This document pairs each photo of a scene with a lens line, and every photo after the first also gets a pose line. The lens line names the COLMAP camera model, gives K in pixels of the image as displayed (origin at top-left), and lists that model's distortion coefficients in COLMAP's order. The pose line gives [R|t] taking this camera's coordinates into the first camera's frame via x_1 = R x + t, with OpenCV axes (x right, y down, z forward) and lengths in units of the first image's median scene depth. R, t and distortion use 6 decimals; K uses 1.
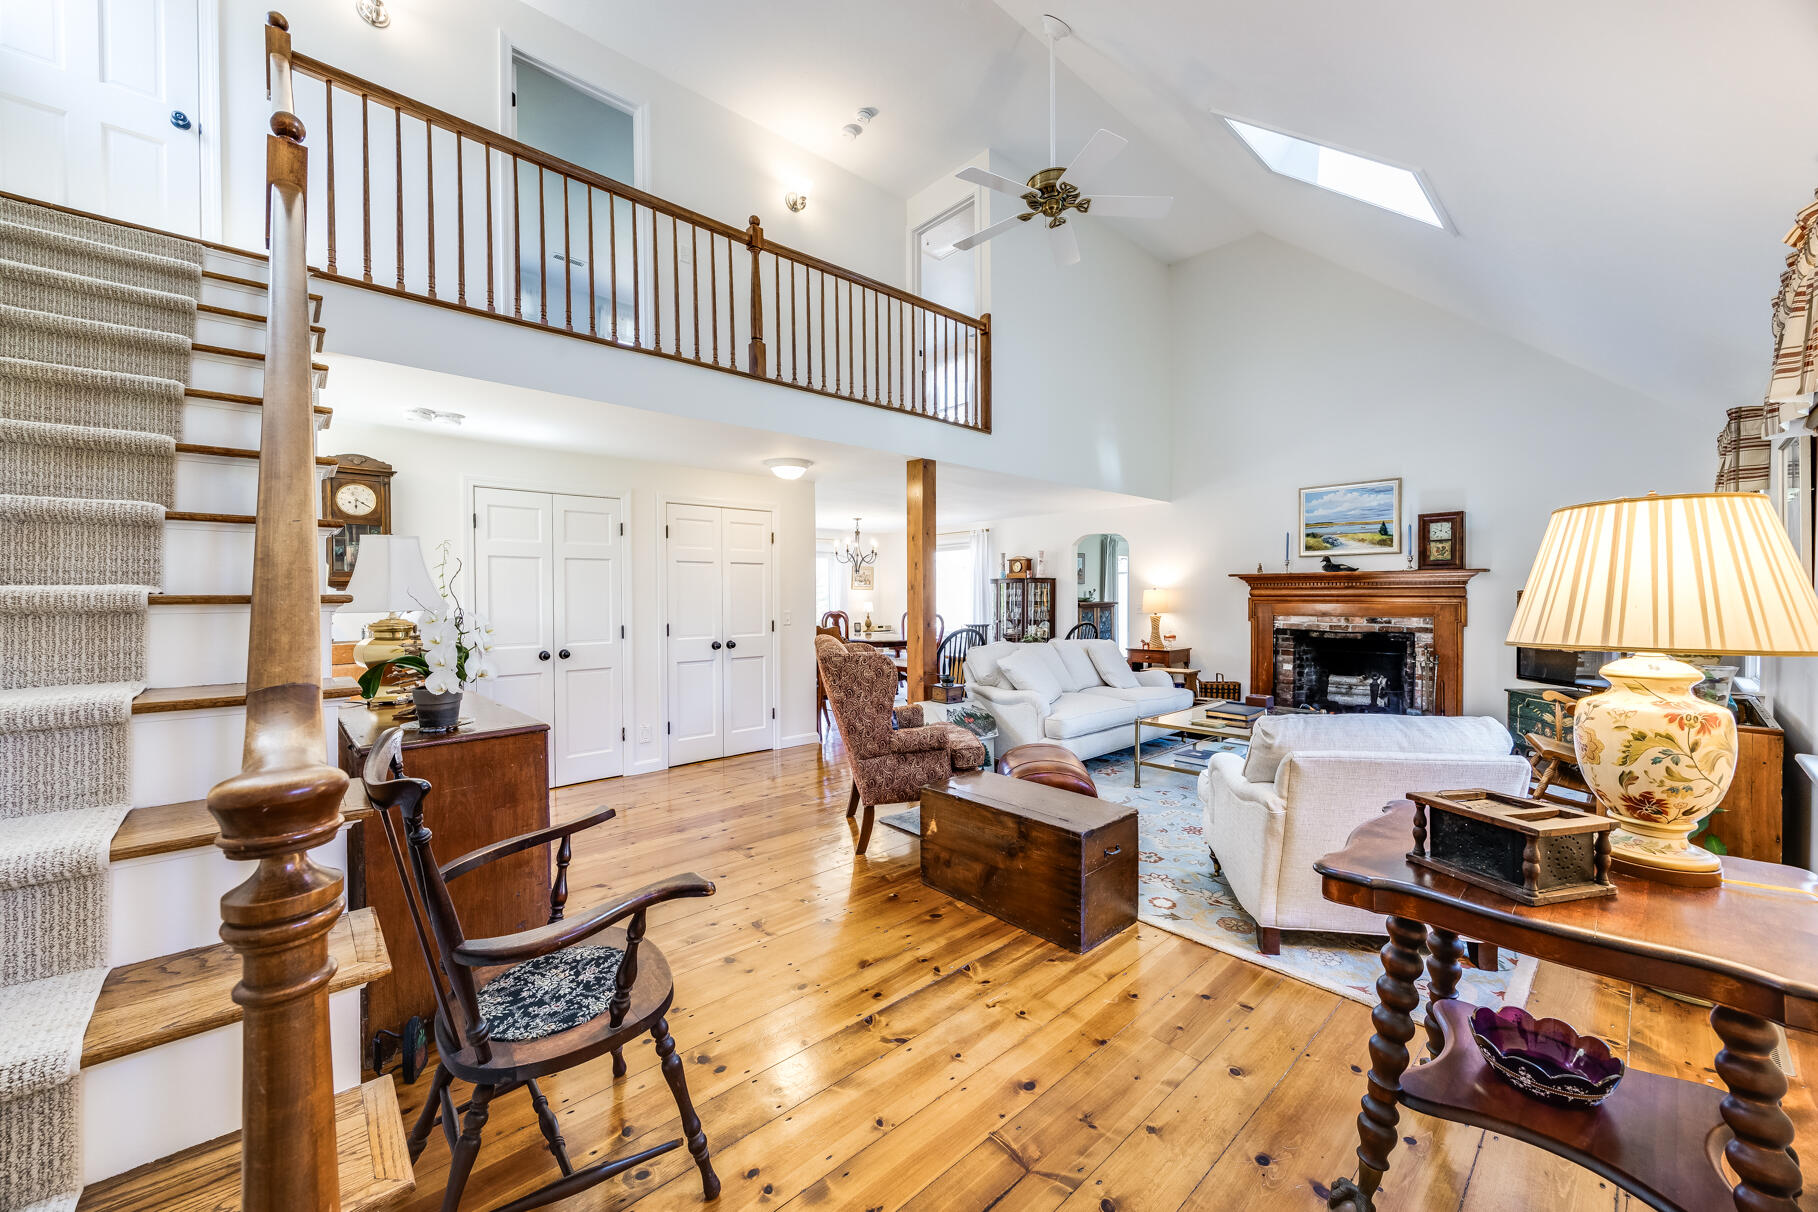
lens RADIAL K [[685.6, 0, 909.0], [0, 685.6, 606.0], [0, 0, 1]] dist [0.001411, 0.000095]
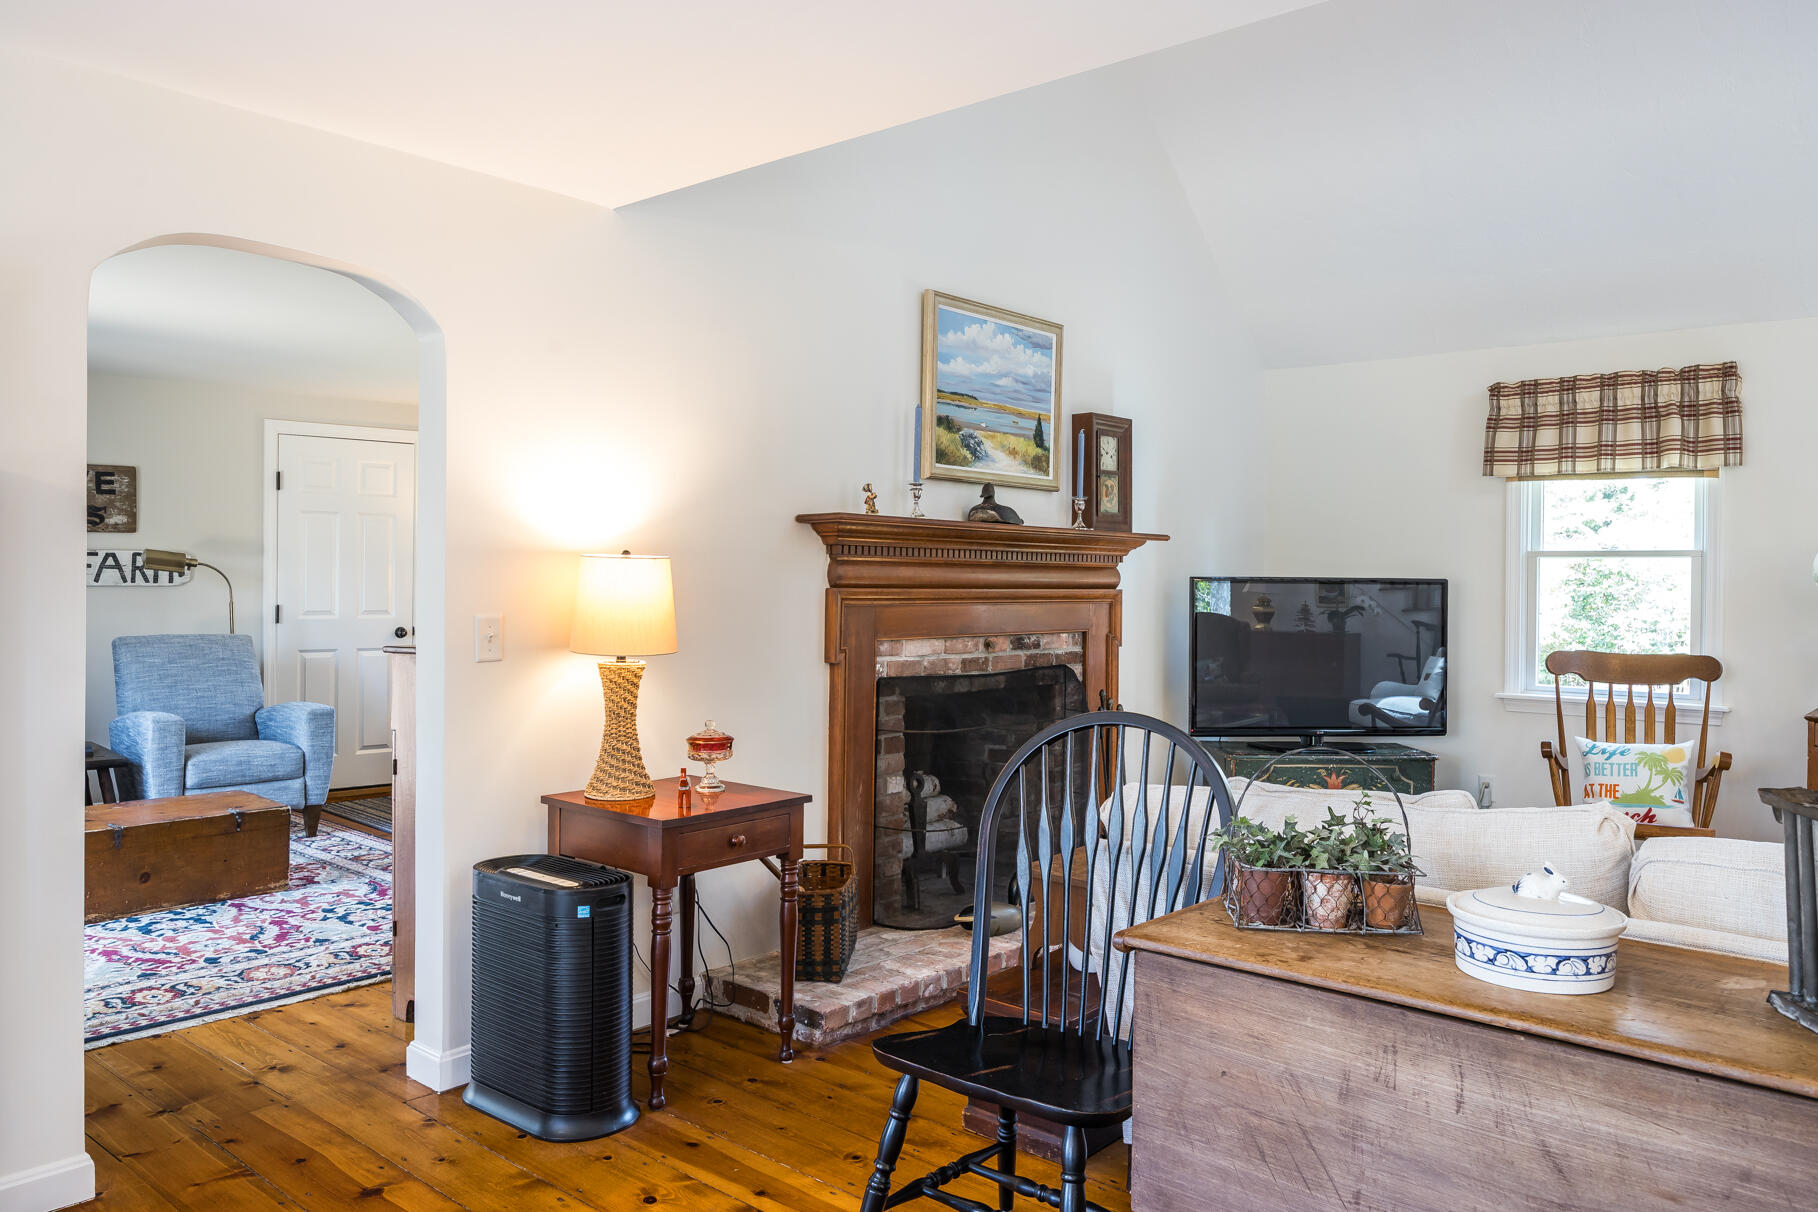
lens RADIAL K [[1320.0, 0, 907.7], [0, 1320.0, 586.3], [0, 0, 1]] dist [0.002836, 0.007551]
pose [[-0.114399, -0.001814, 0.993433, -0.138803], [0.005837, 0.999980, 0.002498, -0.017168], [-0.993418, 0.006085, -0.114386, 1.203425]]
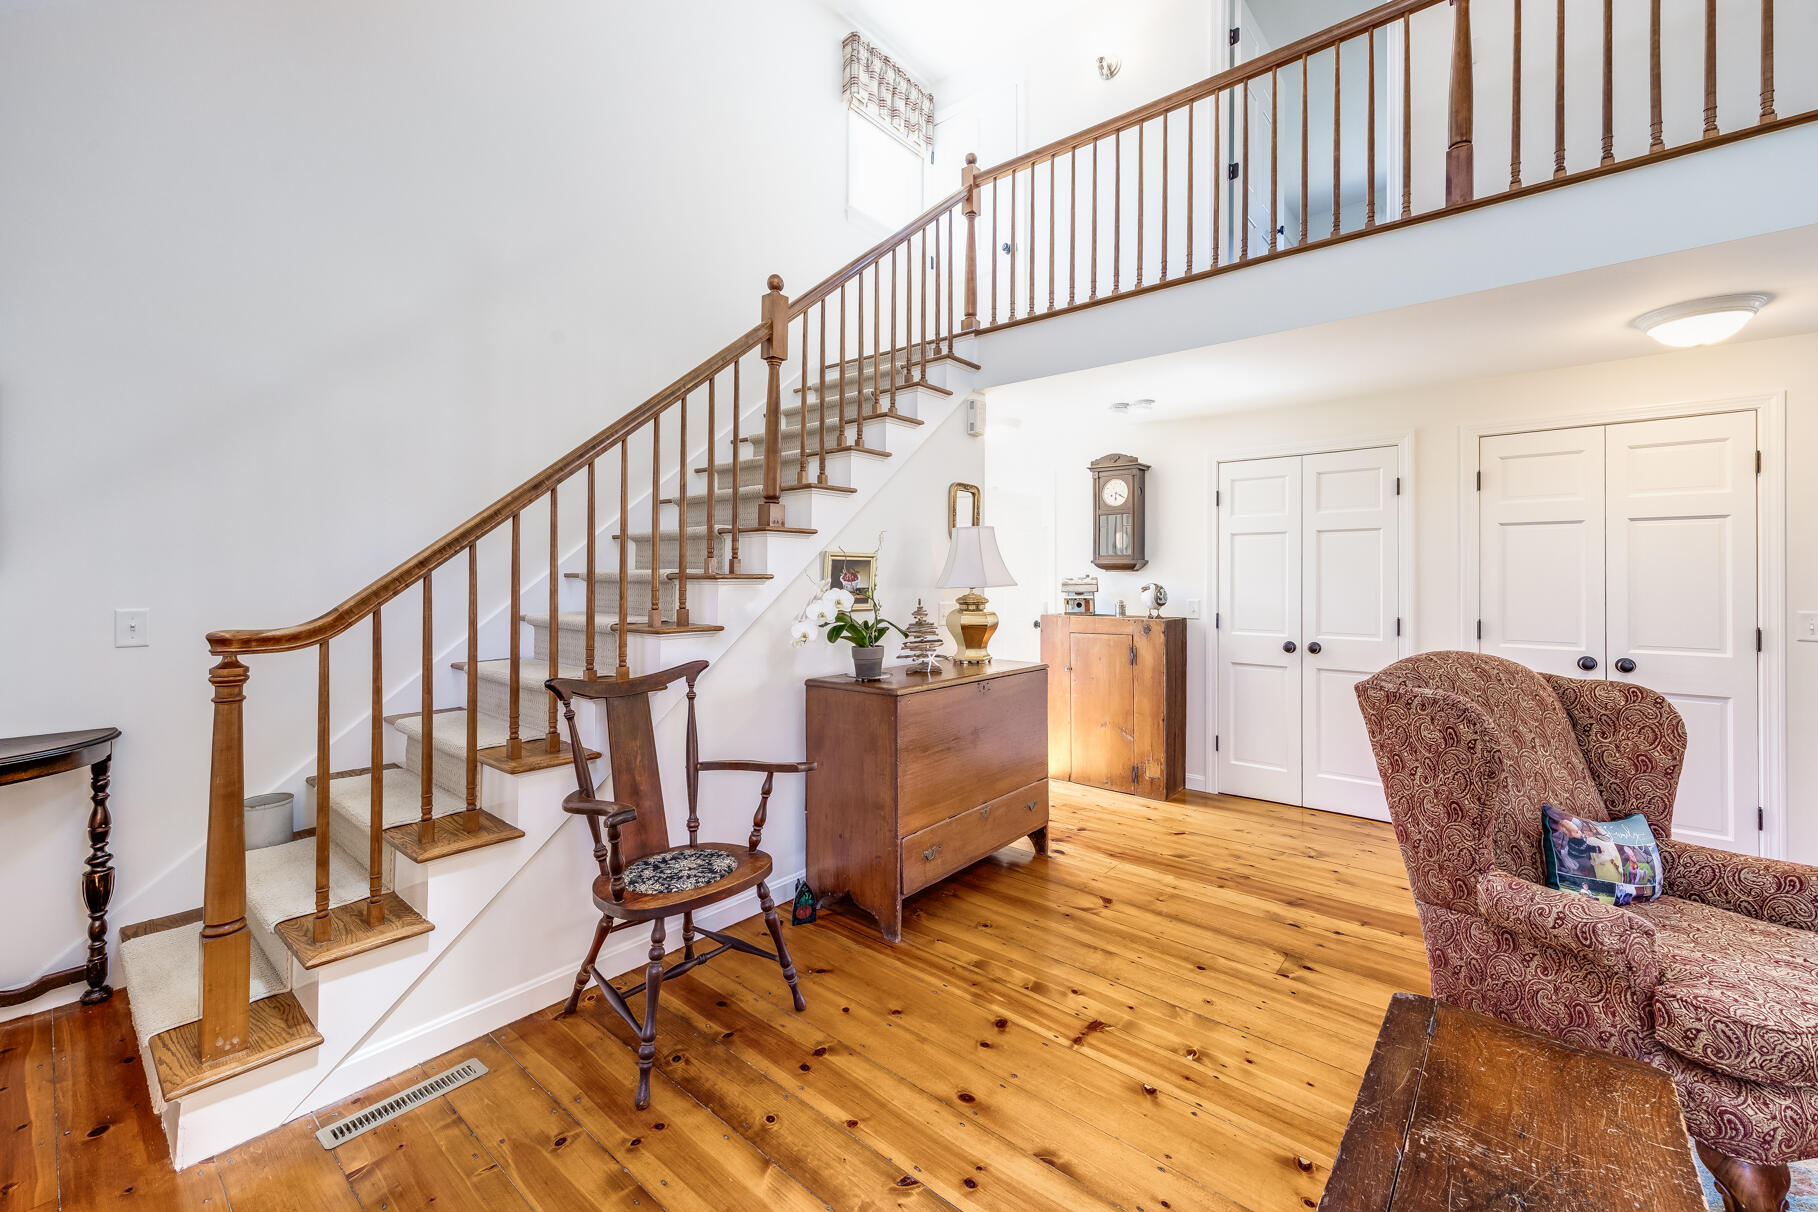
lens RADIAL K [[739.5, 0, 906.0], [0, 739.5, 574.5], [0, 0, 1]] dist [0.001399, 0.000226]
pose [[0.130788, -0.000918, -0.991410, 0.242741], [-0.019568, 0.999802, -0.003507, -0.003933], [0.991217, 0.019859, 0.130745, 0.313085]]
